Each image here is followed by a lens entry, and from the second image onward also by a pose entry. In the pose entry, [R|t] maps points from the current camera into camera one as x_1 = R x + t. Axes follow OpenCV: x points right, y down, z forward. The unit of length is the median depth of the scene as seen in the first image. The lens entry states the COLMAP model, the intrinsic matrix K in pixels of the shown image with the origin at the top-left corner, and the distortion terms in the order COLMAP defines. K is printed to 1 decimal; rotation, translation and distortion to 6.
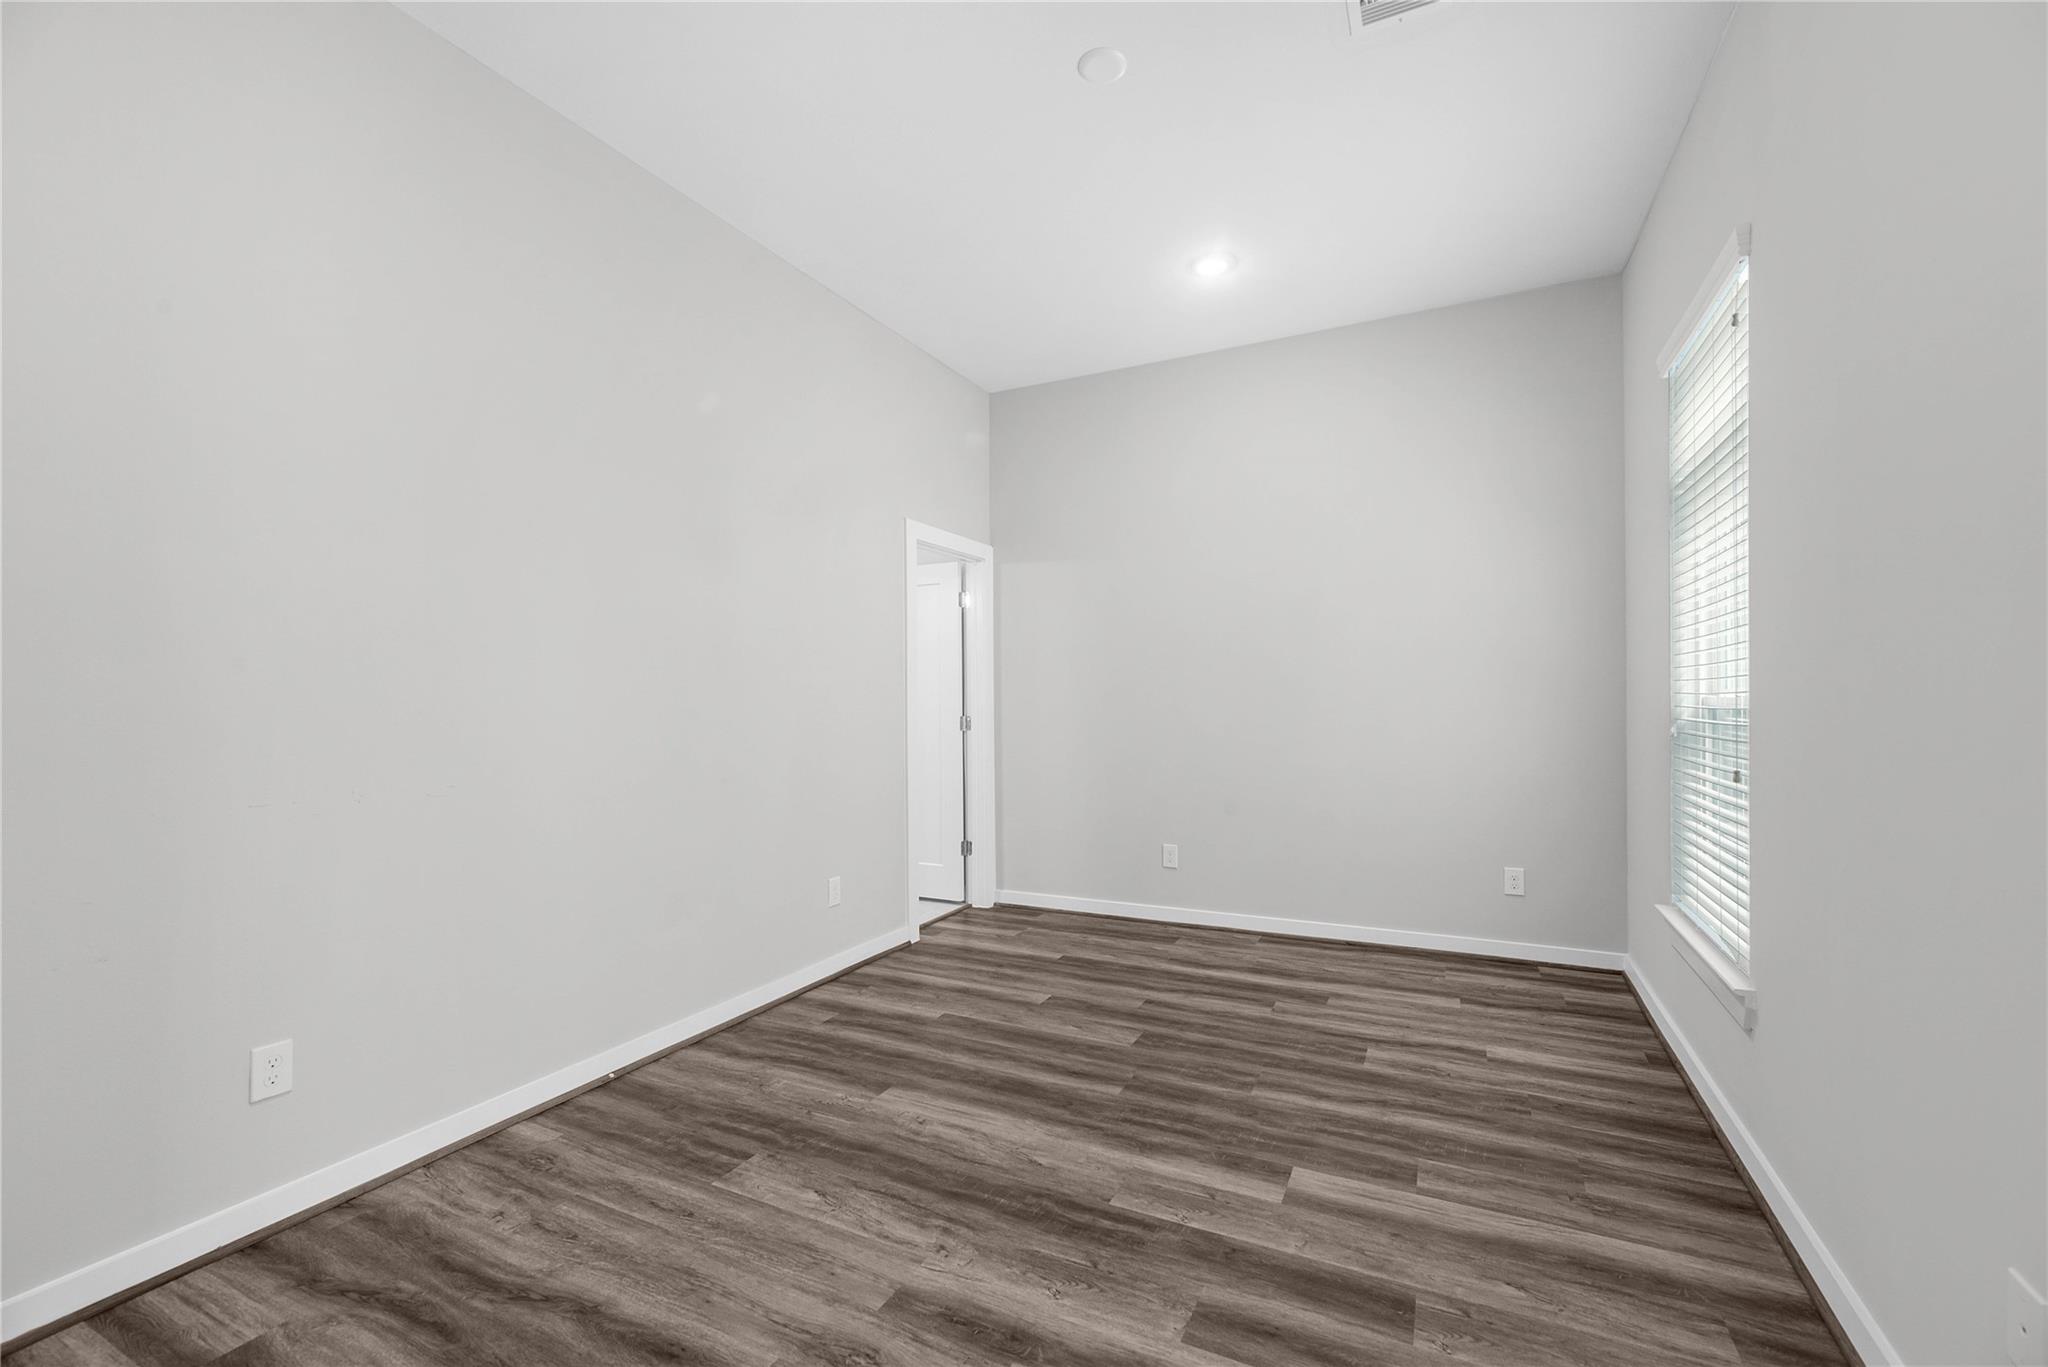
lens RADIAL K [[847.4, 0, 1031.0], [0, 847.4, 699.0], [0, 0, 1]] dist [-0.000700, -0.000147]
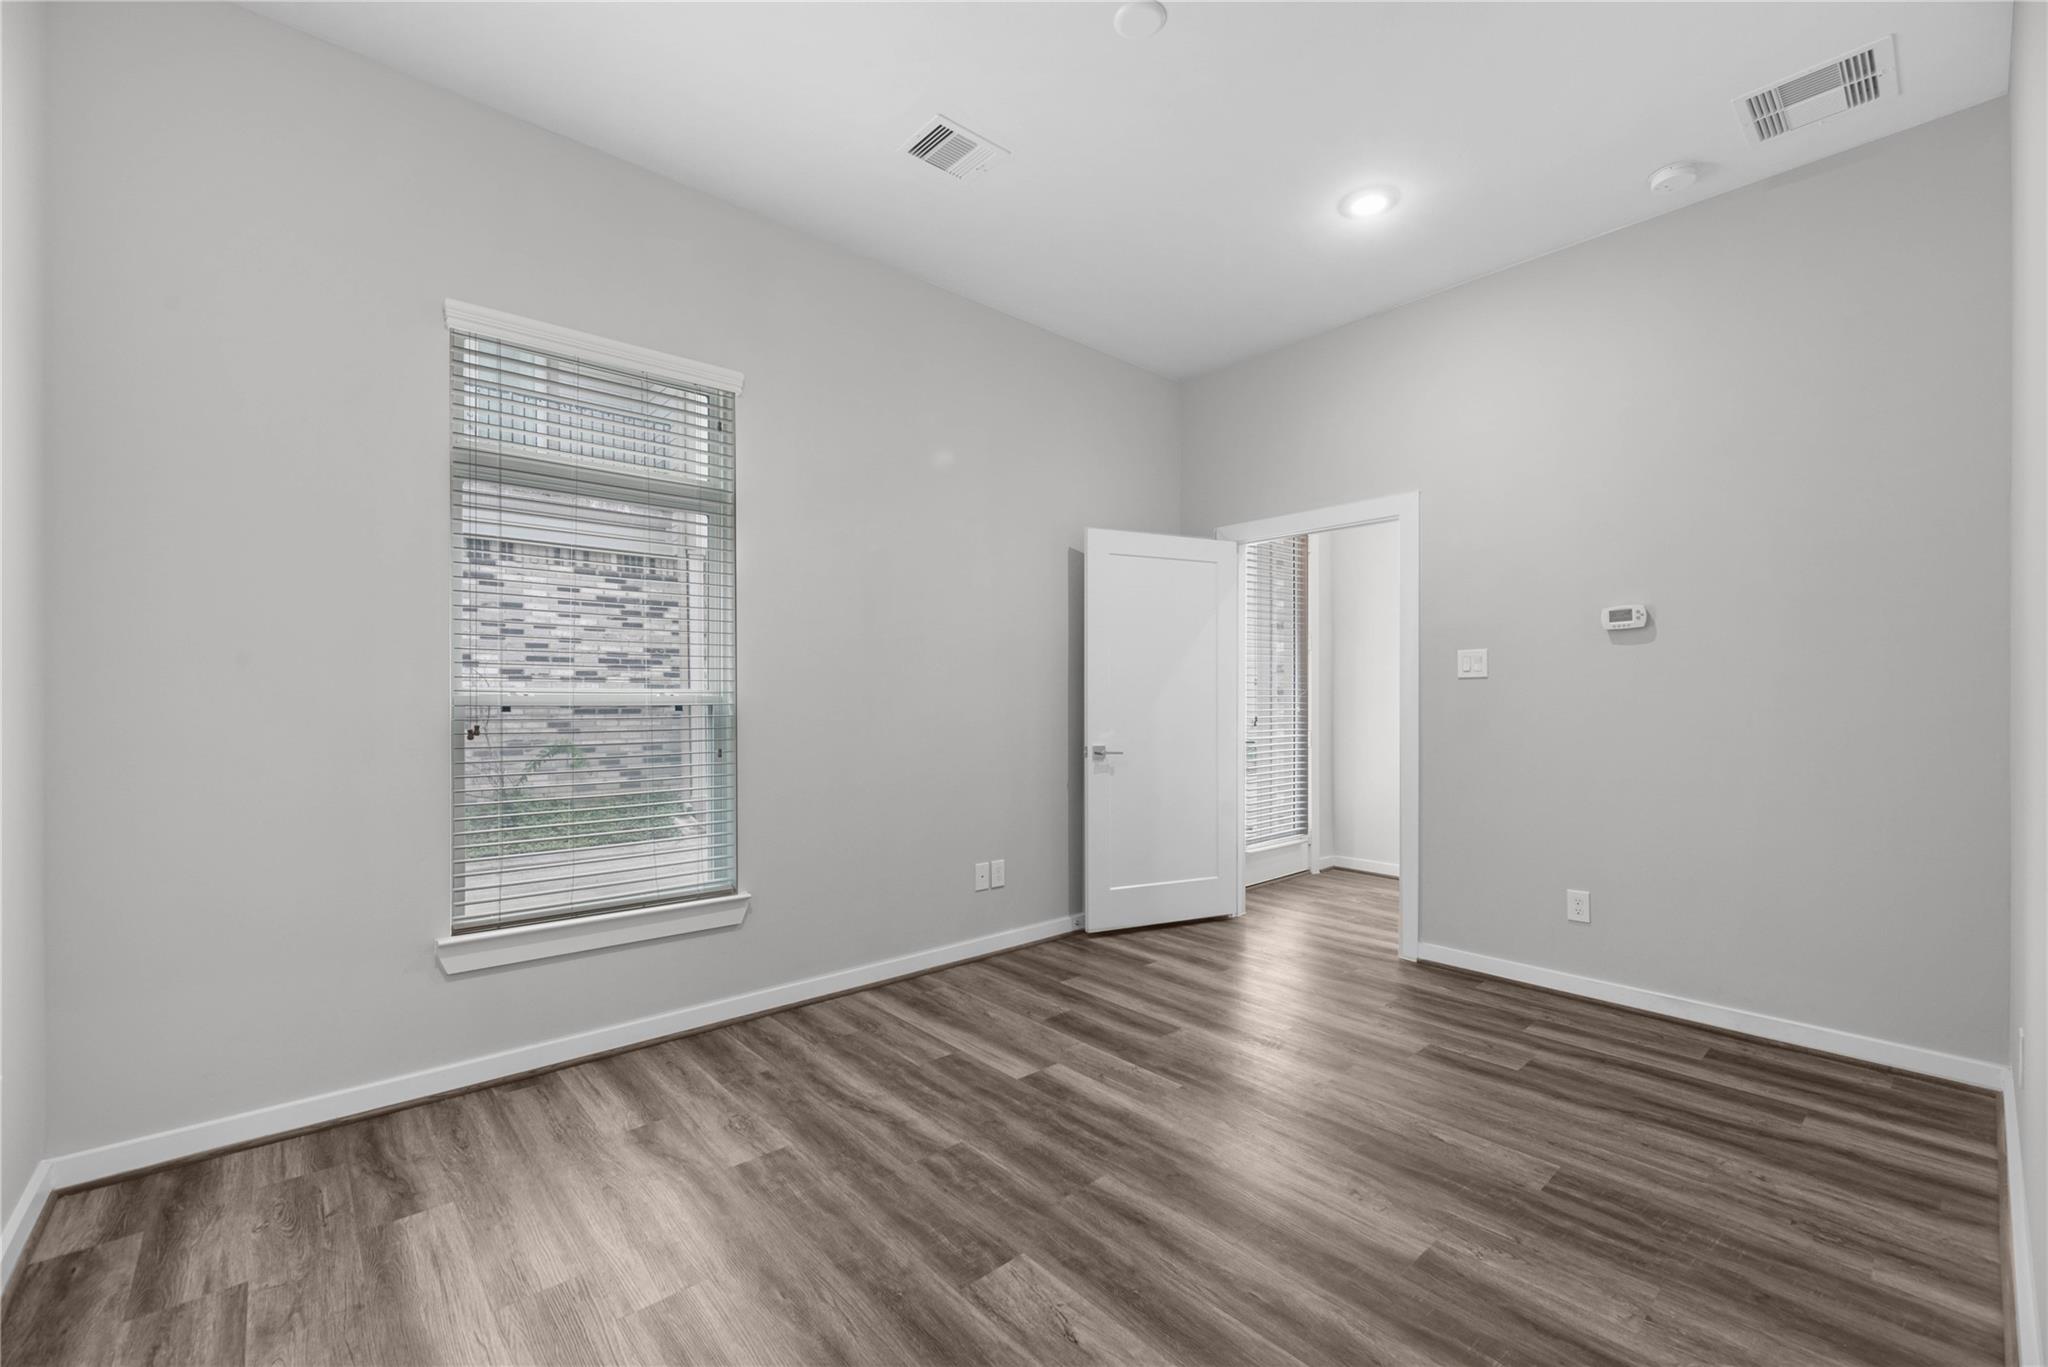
lens RADIAL K [[847.4, 0, 1031.0], [0, 847.4, 699.0], [0, 0, 1]] dist [-0.000700, -0.000147]
pose [[-0.928221, 0.005384, 0.371991, -0.144554], [0.005227, 0.999985, -0.001429, 0.007280], [-0.371994, 0.000618, -0.928235, 1.873876]]
